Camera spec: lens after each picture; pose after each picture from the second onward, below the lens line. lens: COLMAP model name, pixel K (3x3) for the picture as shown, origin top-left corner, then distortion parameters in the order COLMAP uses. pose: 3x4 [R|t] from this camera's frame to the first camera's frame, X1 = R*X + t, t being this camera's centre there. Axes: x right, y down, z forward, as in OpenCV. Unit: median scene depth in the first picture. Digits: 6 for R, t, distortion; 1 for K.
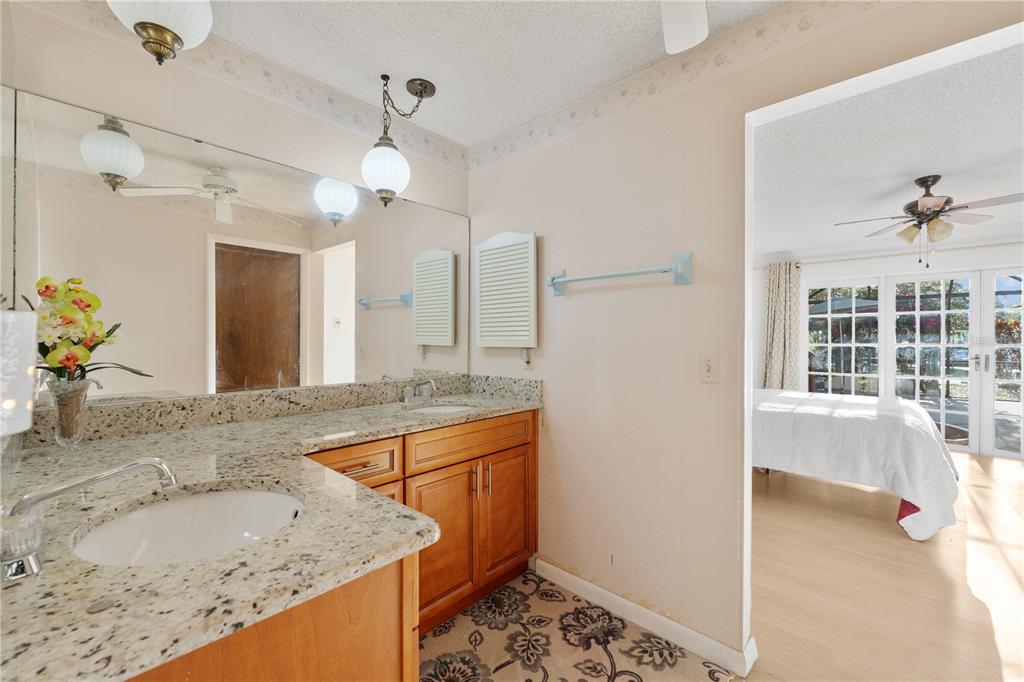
lens RADIAL K [[421.8, 0, 518.0], [0, 421.8, 337.9], [0, 0, 1]] dist [0.000184, -0.000013]
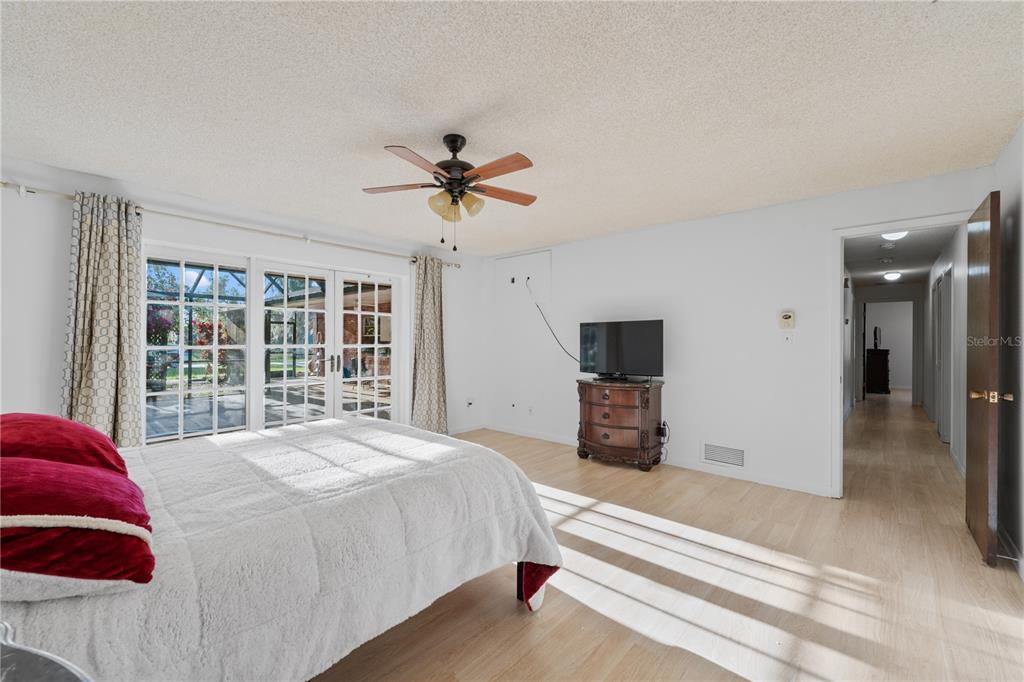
lens RADIAL K [[405.3, 0, 511.1], [0, 405.3, 338.0], [0, 0, 1]] dist [-0.000796, -0.000081]
pose [[-0.006480, -0.002276, 0.999976, 0.175826], [-0.002567, 0.999994, 0.002260, -0.001506], [-0.999976, -0.002553, -0.006486, 0.817924]]
